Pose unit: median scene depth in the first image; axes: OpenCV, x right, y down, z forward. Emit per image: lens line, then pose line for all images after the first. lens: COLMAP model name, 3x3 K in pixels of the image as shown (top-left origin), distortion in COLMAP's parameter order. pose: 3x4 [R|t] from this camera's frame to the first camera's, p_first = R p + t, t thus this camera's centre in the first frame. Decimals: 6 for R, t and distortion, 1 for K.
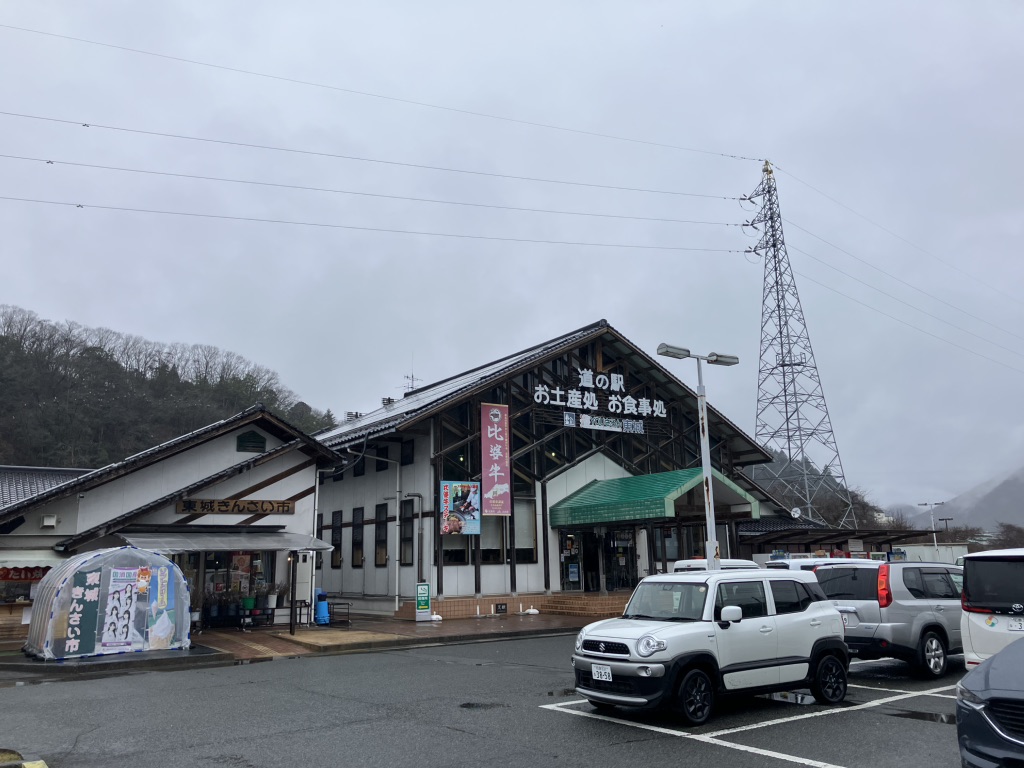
lens RADIAL K [[849.3, 0, 508.7], [0, 849.3, 369.1], [0, 0, 1]] dist [0.104802, -0.002813]
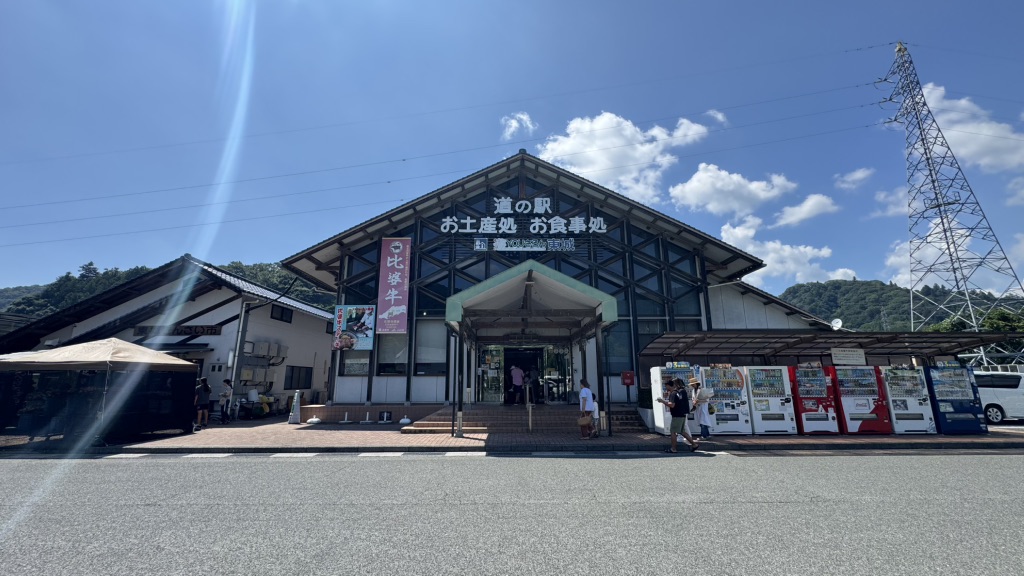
lens RADIAL K [[407.9, 0, 512.0], [0, 407.9, 288.0], [0, 0, 1]] dist [-0.000441, 0.000043]
pose [[0.817737, -0.109536, -0.565073, 0.392047], [0.114066, 0.993094, -0.027436, 0.133712], [0.564176, -0.042021, 0.824585, 0.596831]]
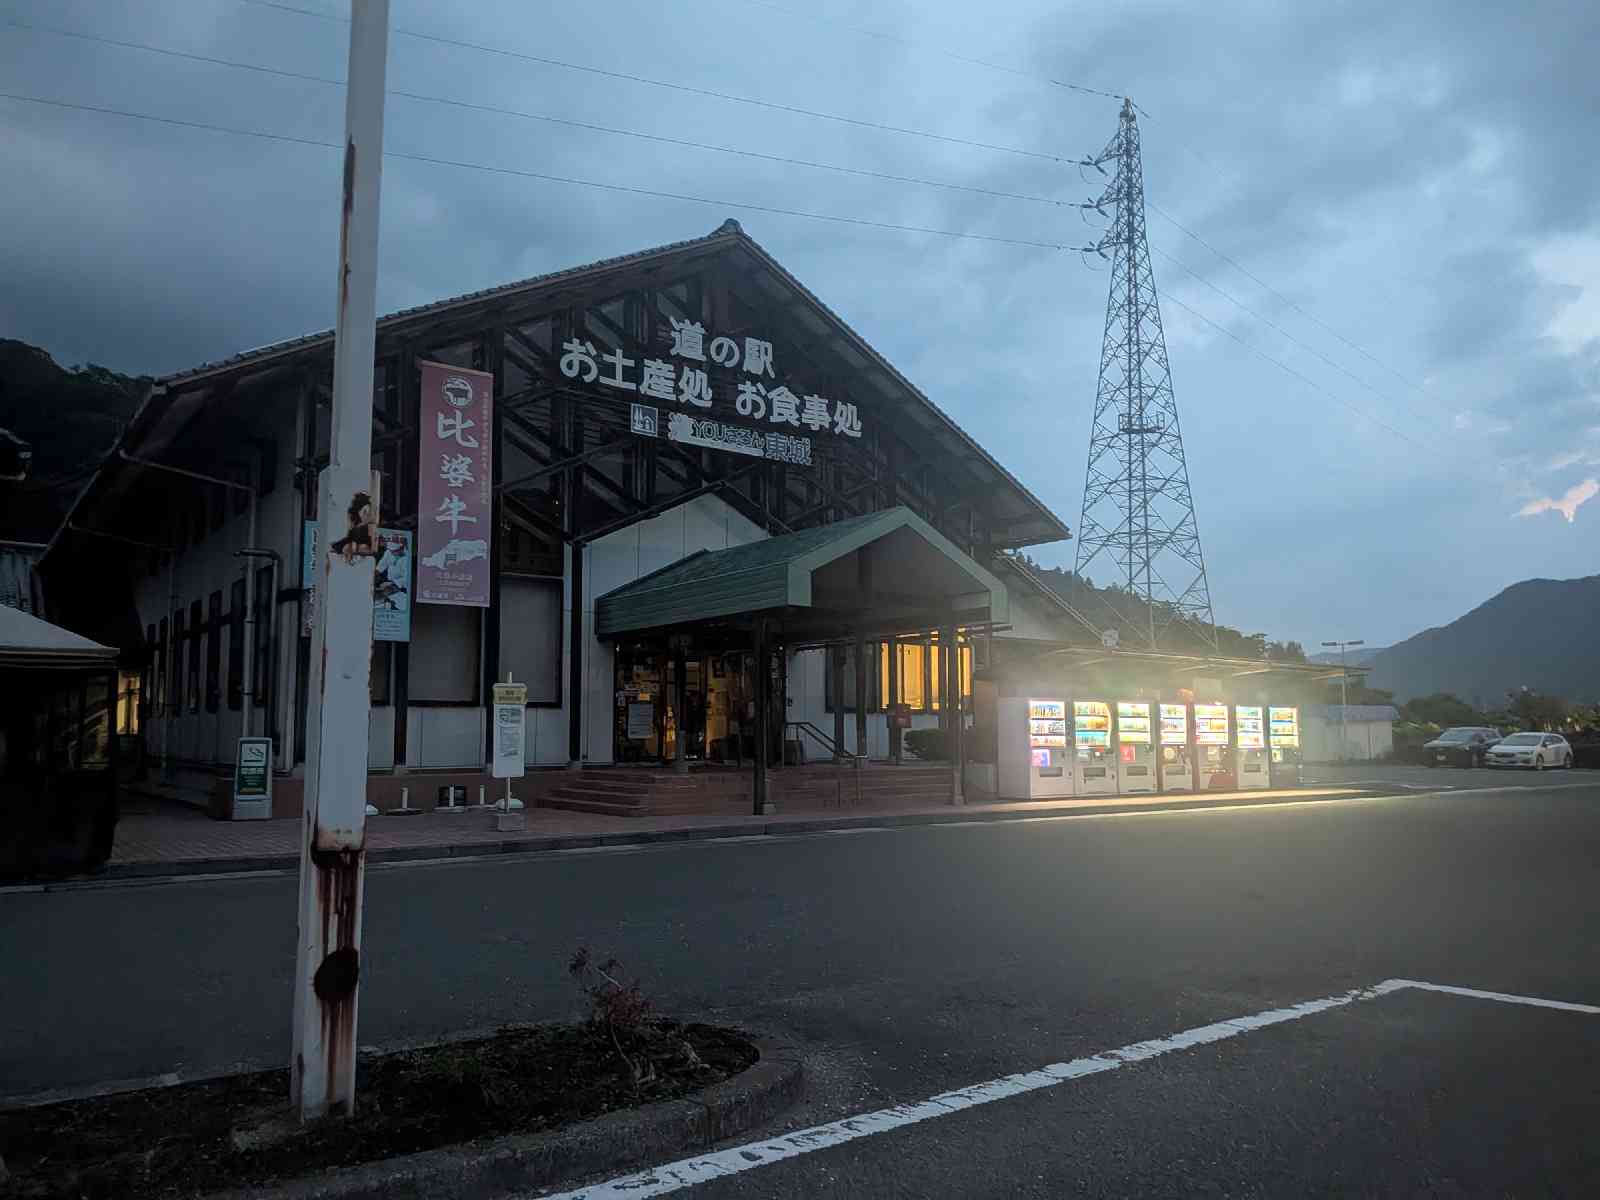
lens RADIAL K [[1146.0, 0, 808.5], [0, 1146.0, 630.9], [0, 0, 1]] dist [0.084373, -0.002475]
pose [[0.999302, 0.022911, 0.029499, 0.149041], [-0.026589, 0.991023, 0.131024, 0.090065], [-0.026232, -0.131717, 0.990940, 0.335804]]
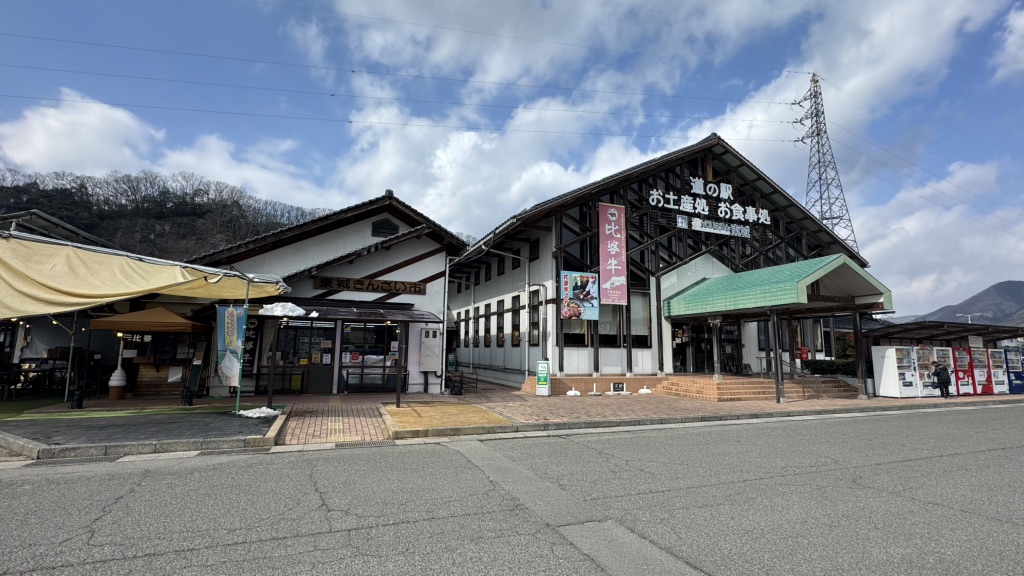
lens RADIAL K [[454.9, 0, 512.0], [0, 454.9, 288.0], [0, 0, 1]] dist [0.000017, 0.000407]
pose [[0.971517, 0.002358, -0.236959, -0.002667], [0.018149, 0.996273, 0.084323, 0.091501], [0.236275, -0.086222, 0.967853, 0.372869]]
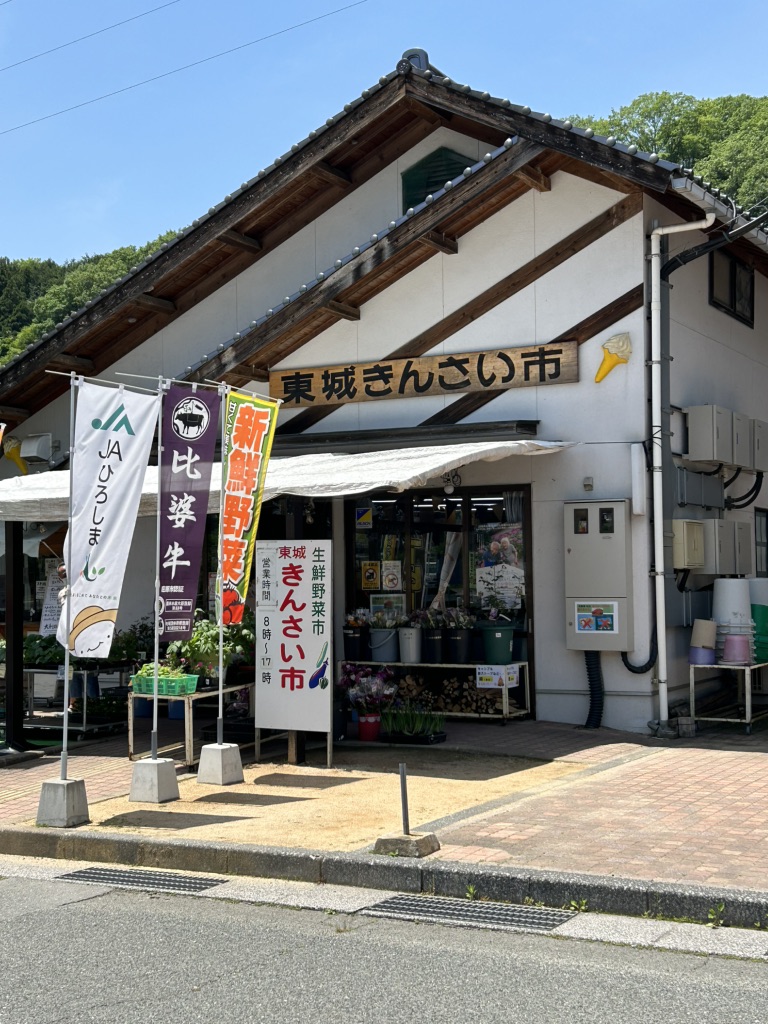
lens RADIAL K [[1452.1, 0, 384.0], [0, 1452.1, 512.0], [0, 0, 1]] dist [0.111212, -0.056018]
pose [[0.450915, -0.024724, -0.892225, 0.155122], [0.203406, 0.976160, 0.075748, 0.129555], [0.869081, -0.215640, 0.445194, 0.559322]]
